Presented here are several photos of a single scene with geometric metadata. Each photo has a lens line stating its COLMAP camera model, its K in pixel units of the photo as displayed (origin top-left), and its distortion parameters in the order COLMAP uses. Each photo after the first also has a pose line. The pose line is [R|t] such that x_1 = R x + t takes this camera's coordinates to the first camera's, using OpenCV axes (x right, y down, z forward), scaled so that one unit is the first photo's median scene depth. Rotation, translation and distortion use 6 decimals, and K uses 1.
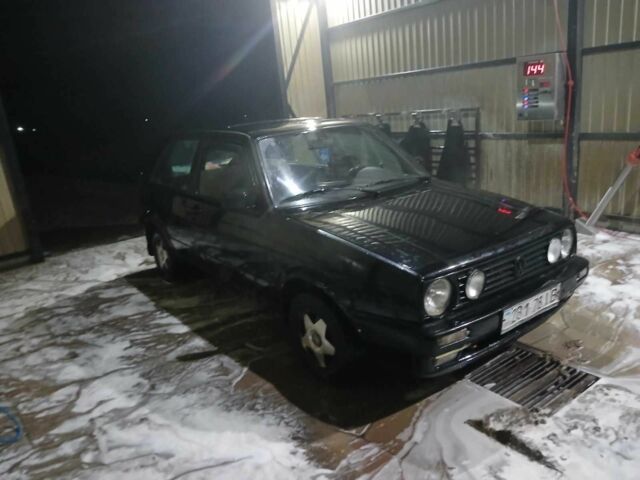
lens RADIAL K [[550.3, 0, 320.0], [0, 550.3, 240.0], [0, 0, 1]] dist [0.059112, -0.132593]
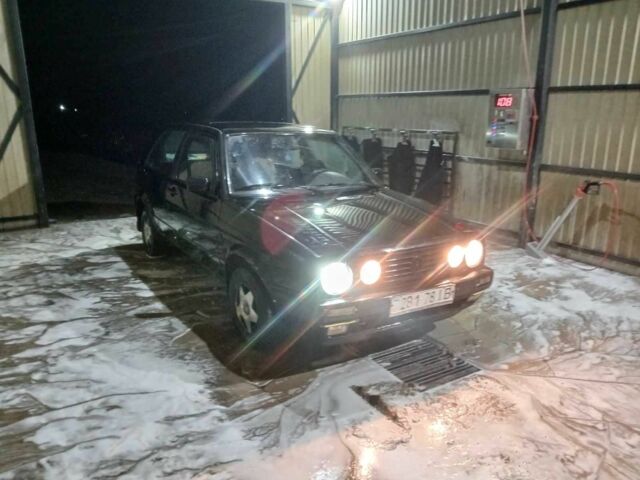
lens RADIAL K [[550.3, 0, 320.0], [0, 550.3, 240.0], [0, 0, 1]] dist [0.059112, -0.132593]
pose [[0.992365, 0.115245, -0.043941, 0.124198], [-0.115949, 0.993159, -0.013820, 0.022331], [0.042048, 0.018810, 0.998939, -0.113394]]
